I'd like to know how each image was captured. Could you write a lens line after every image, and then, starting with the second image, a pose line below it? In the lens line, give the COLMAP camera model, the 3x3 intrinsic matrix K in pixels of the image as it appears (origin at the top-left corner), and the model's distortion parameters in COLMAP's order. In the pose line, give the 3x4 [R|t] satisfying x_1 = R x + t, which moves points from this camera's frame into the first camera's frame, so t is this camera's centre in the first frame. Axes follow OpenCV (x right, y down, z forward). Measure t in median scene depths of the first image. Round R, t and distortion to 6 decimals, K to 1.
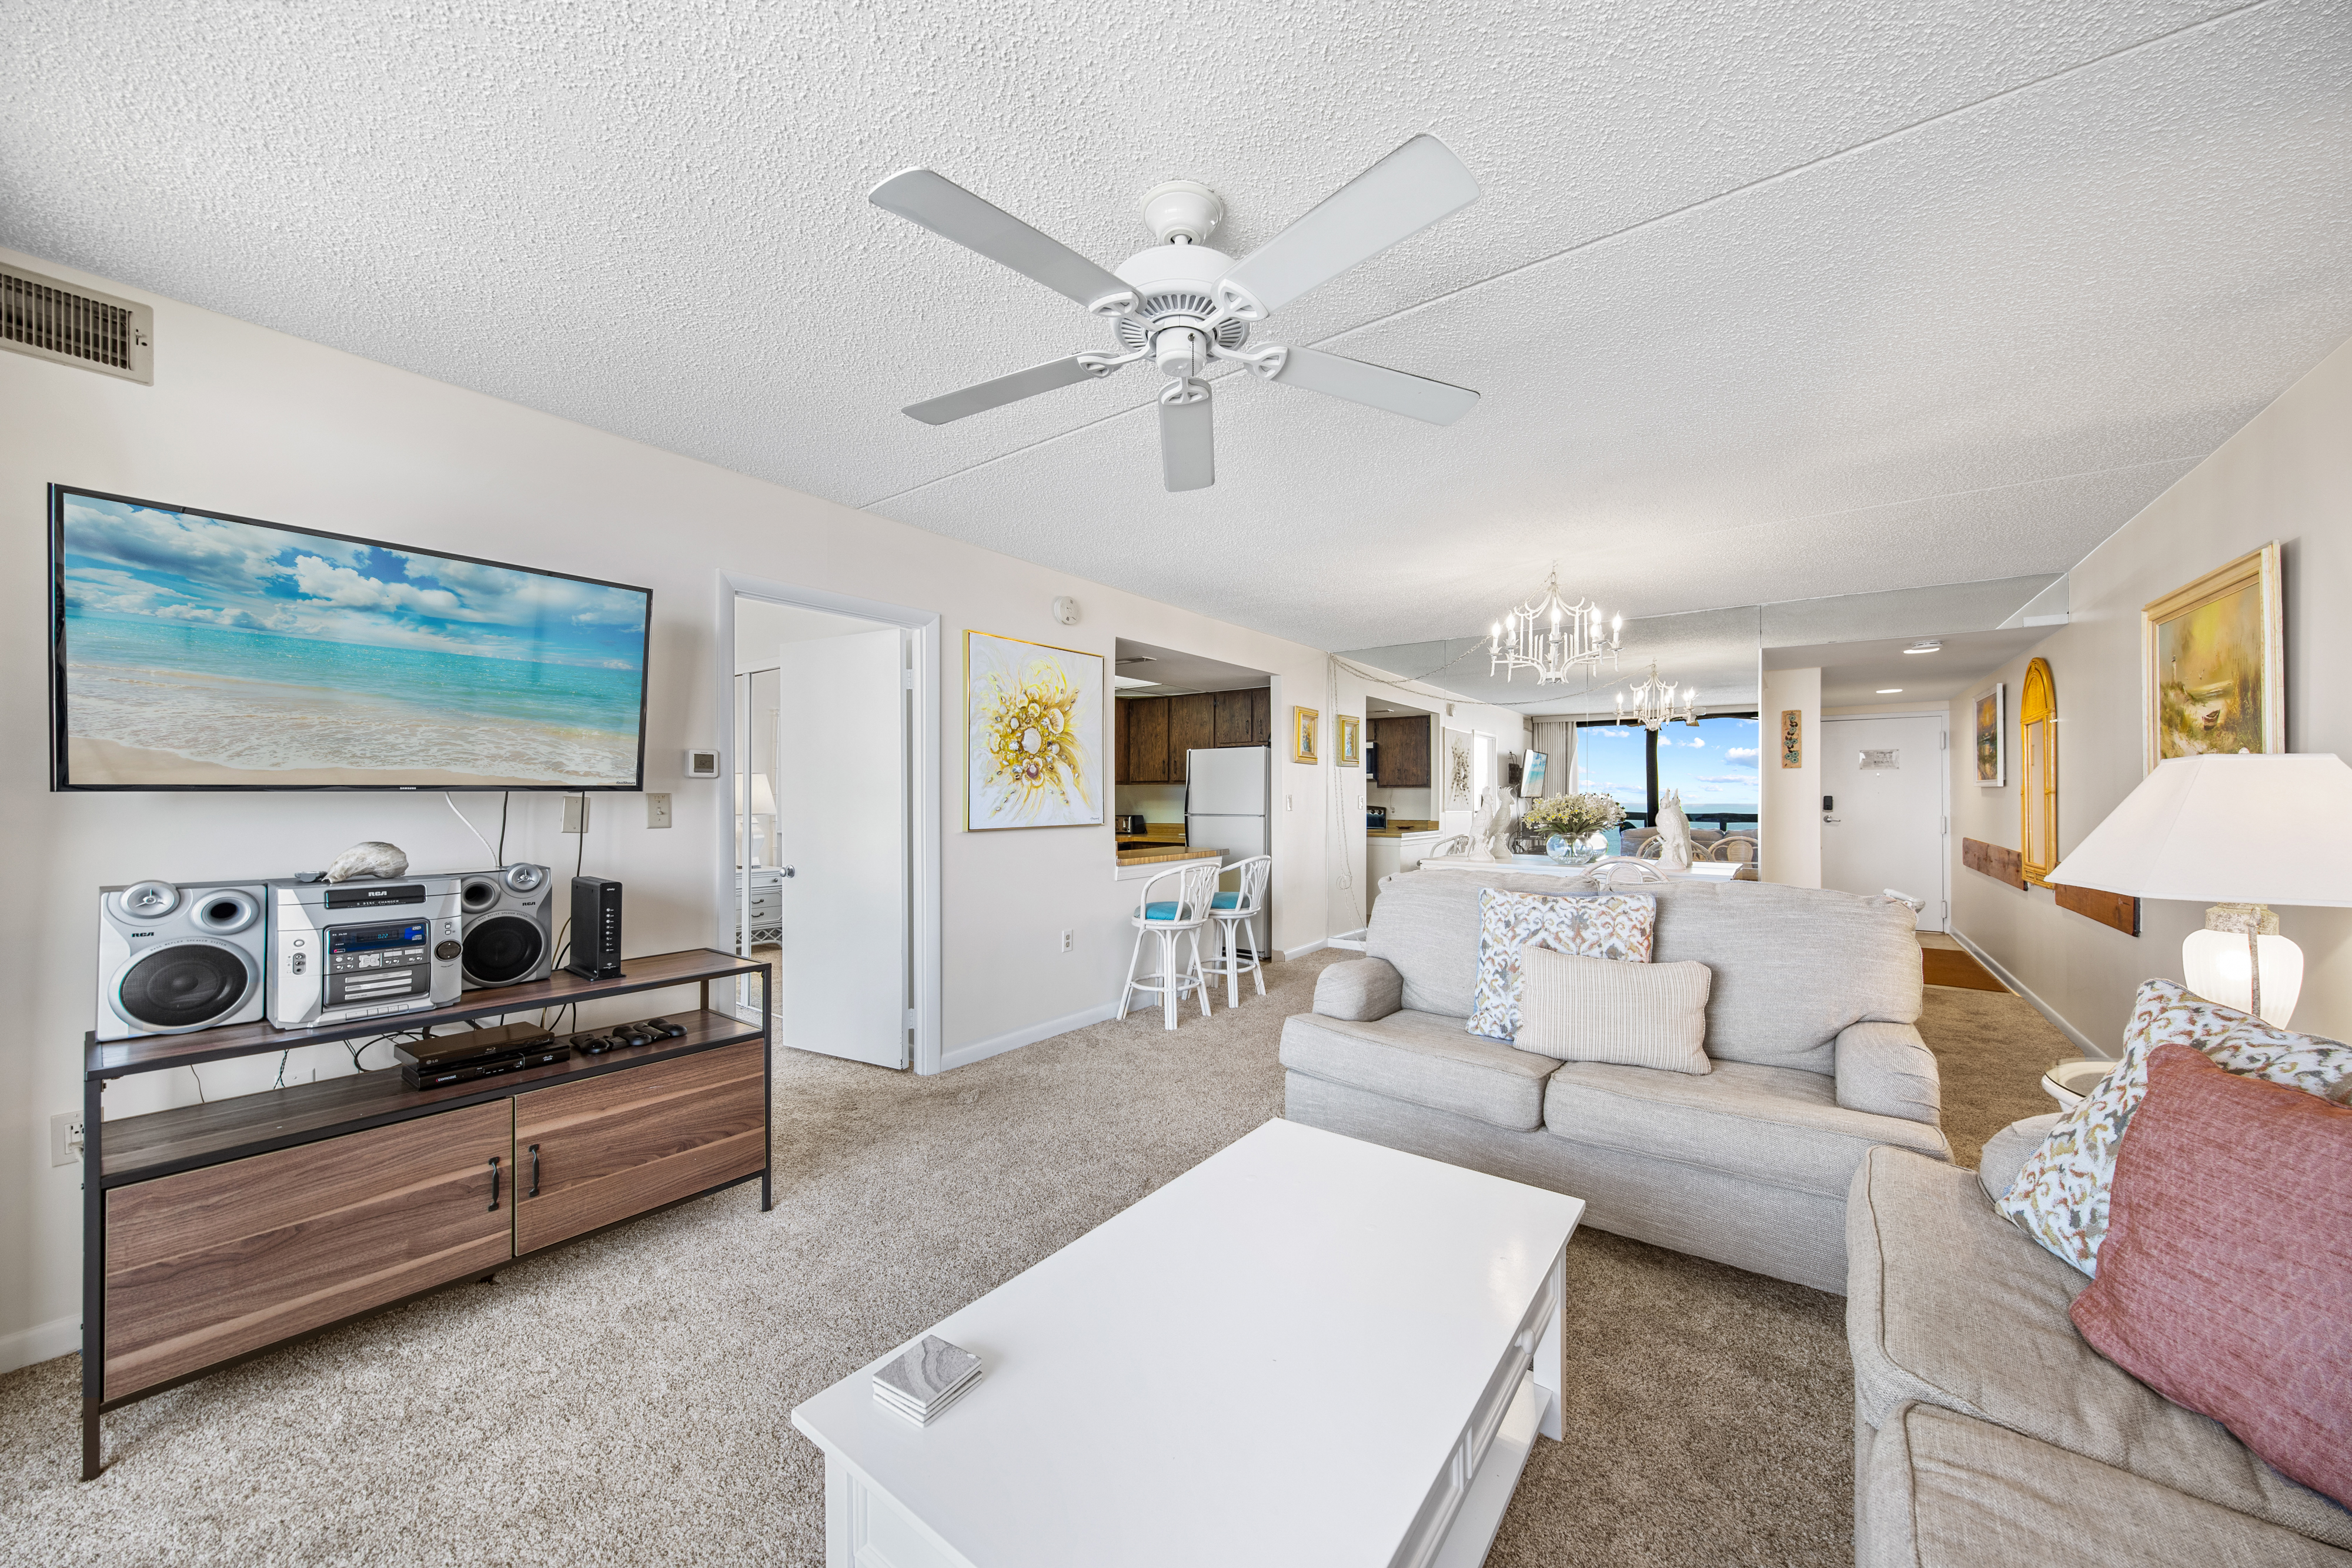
lens RADIAL K [[838.3, 0, 1176.0], [0, 838.3, 784.0], [0, 0, 1]] dist [-0.000325, -0.000022]
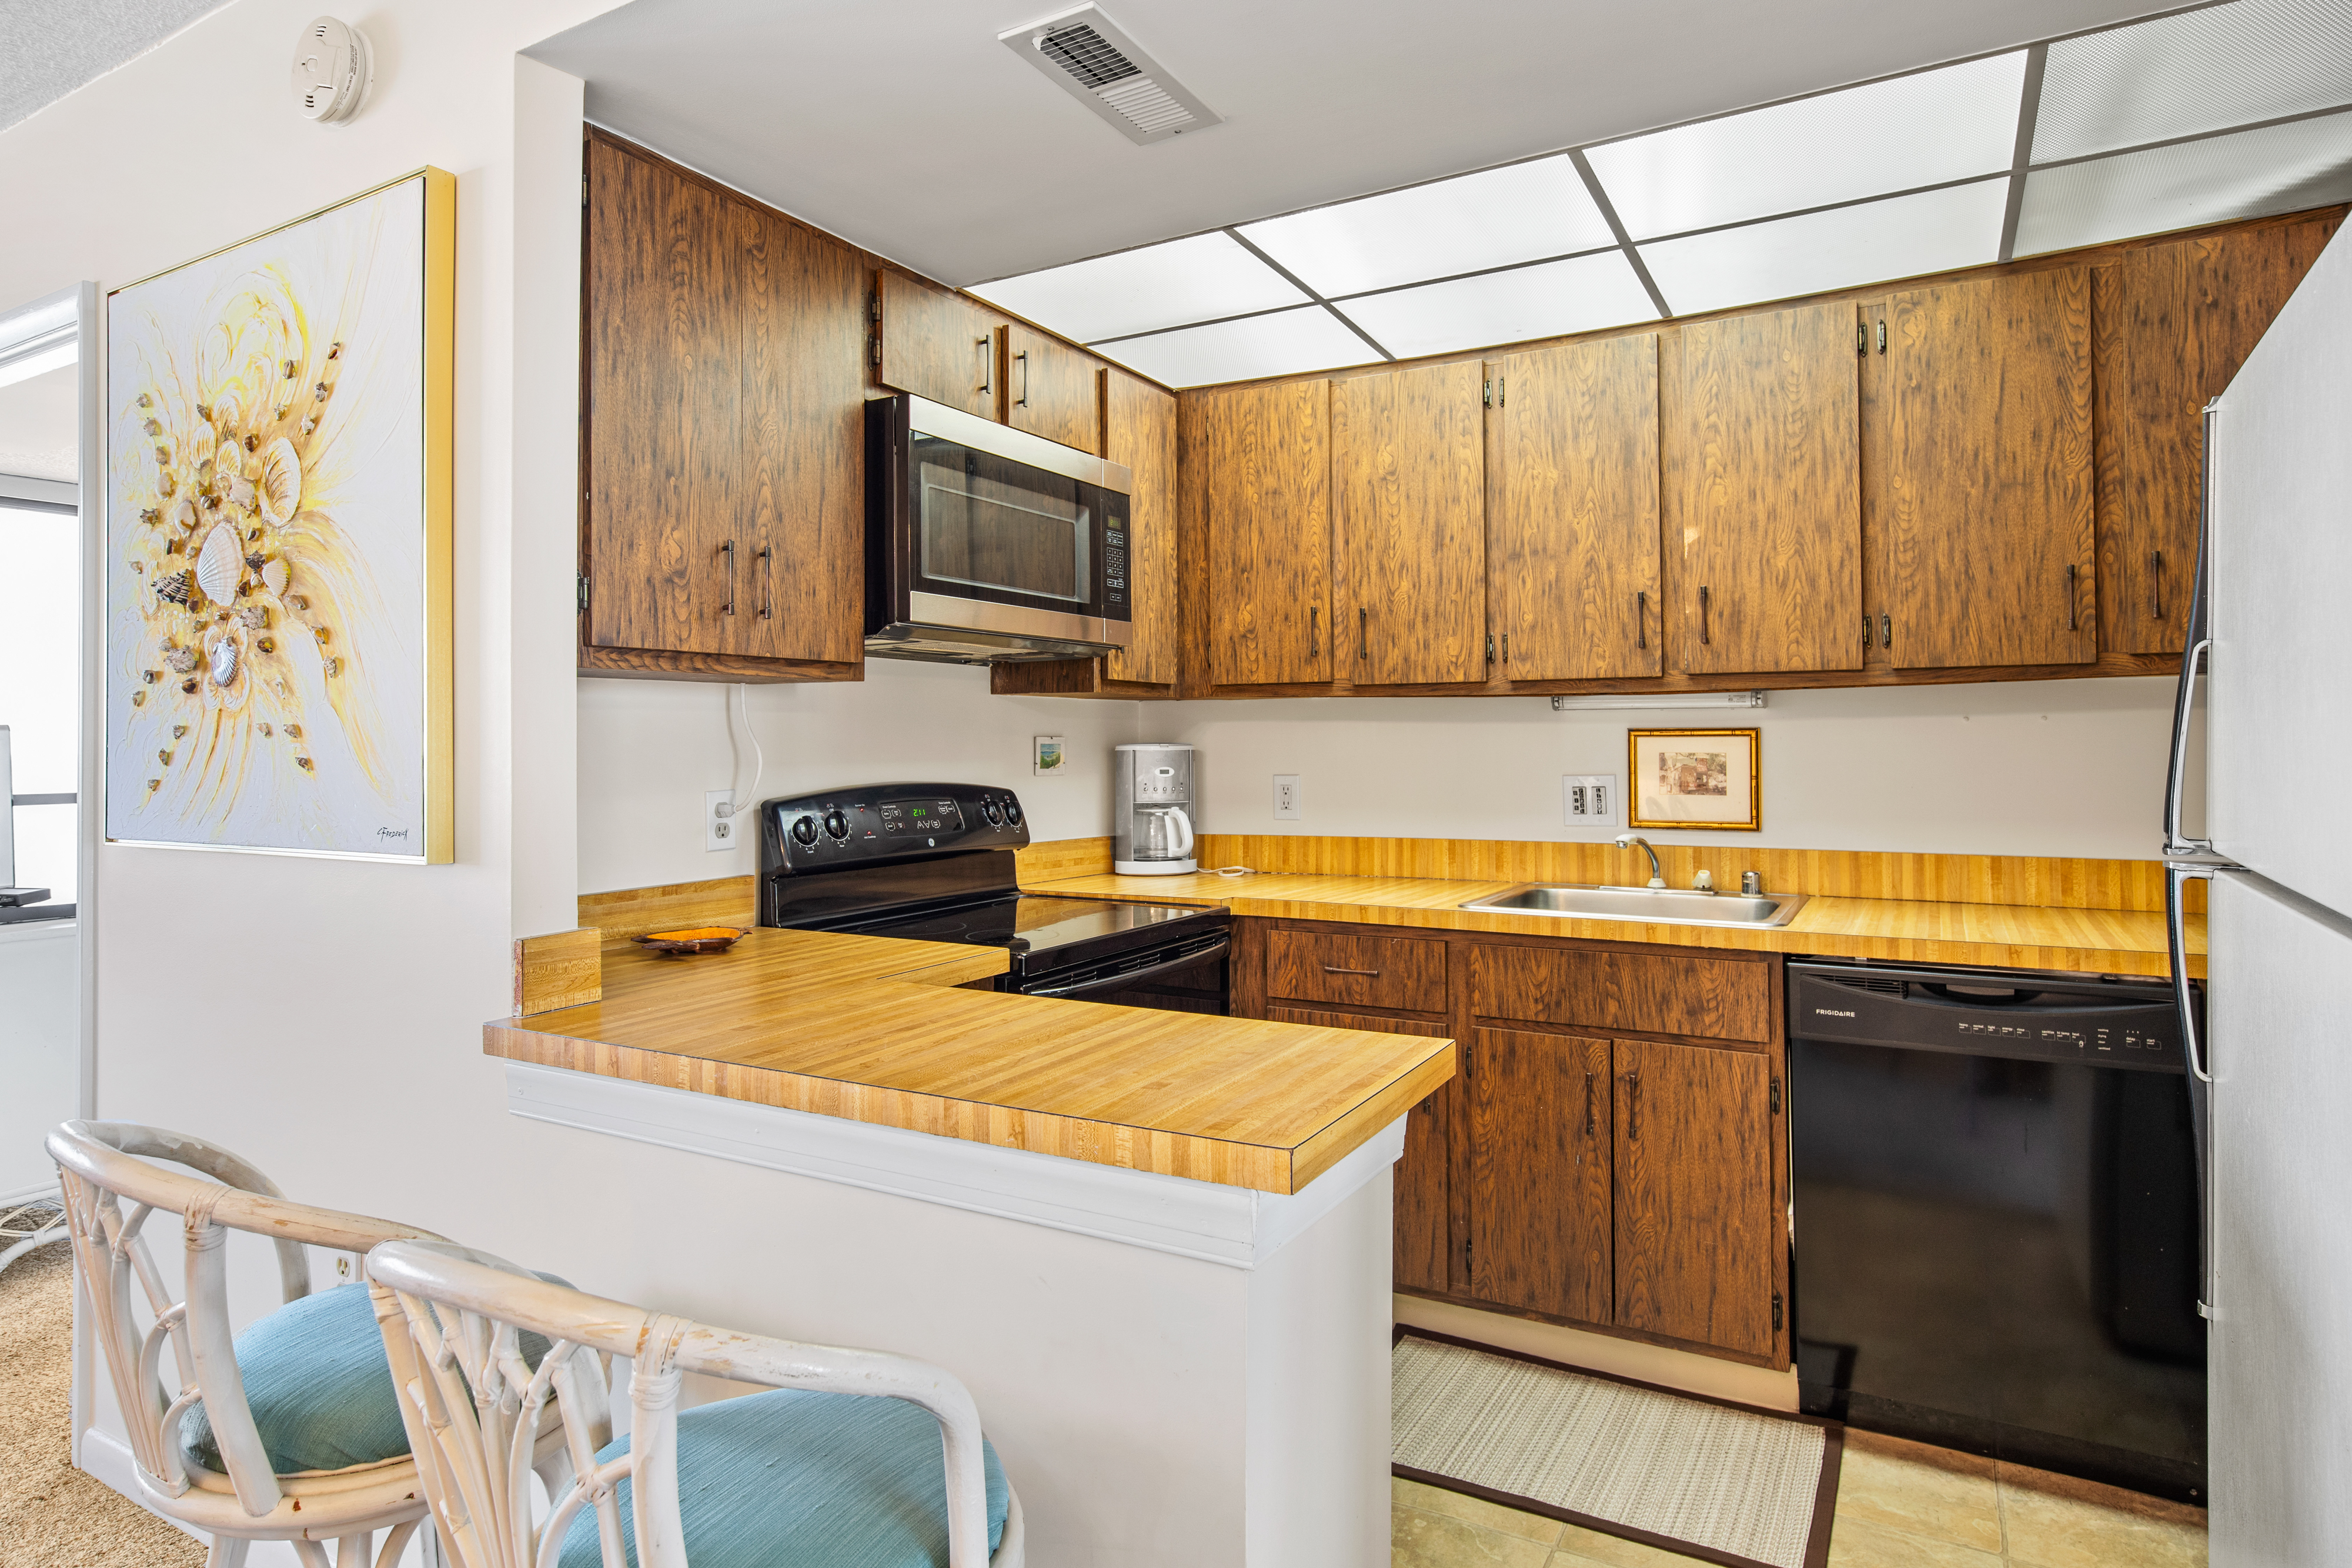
lens RADIAL K [[1299.6, 0, 1183.4], [0, 1299.6, 720.0], [0, 0, 1]] dist [-0.000328, 0.000423]
pose [[0.128886, -0.020001, -0.991458, 0.325045], [0.022827, 0.999591, -0.017198, 0.020400], [0.991397, -0.020416, 0.129290, 1.215351]]
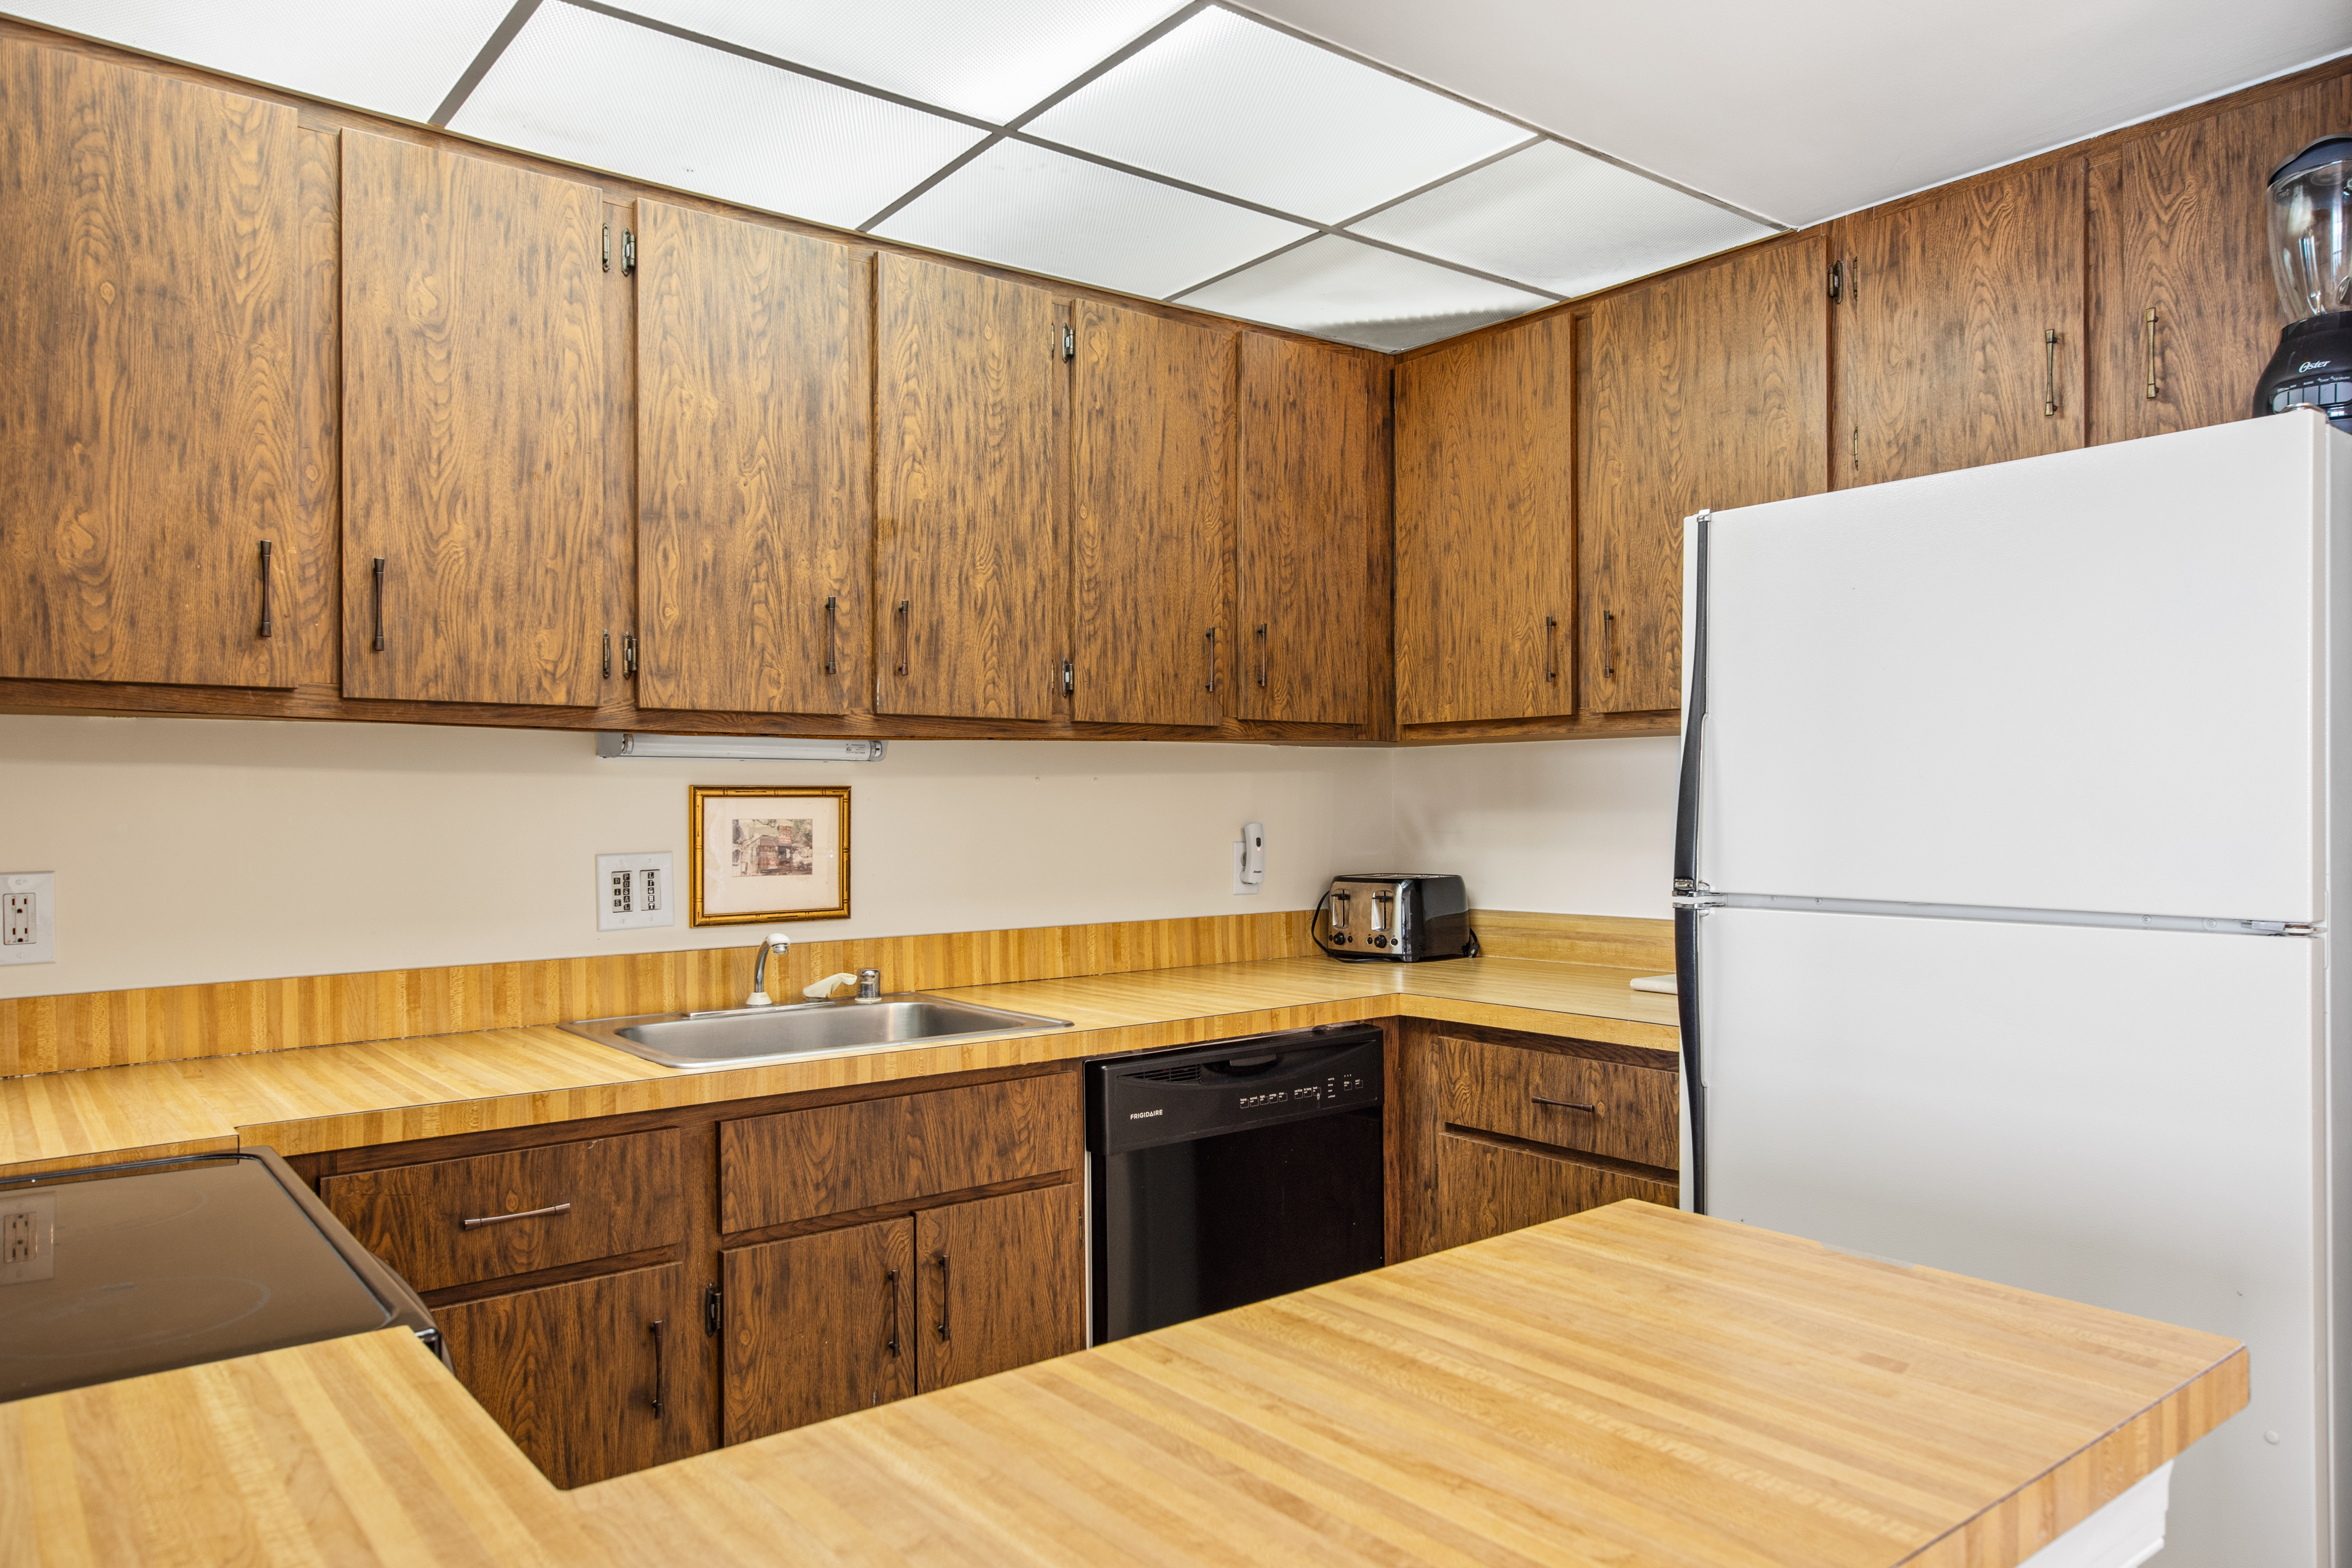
lens RADIAL K [[1569.3, 0, 1178.6], [0, 1569.3, 798.1], [0, 0, 1]] dist [0.001225, 0.001697]
pose [[0.967151, -0.008097, -0.254075, -0.009708], [0.011820, 0.999844, 0.013133, 0.017521], [0.253929, -0.015705, 0.967095, 1.014975]]
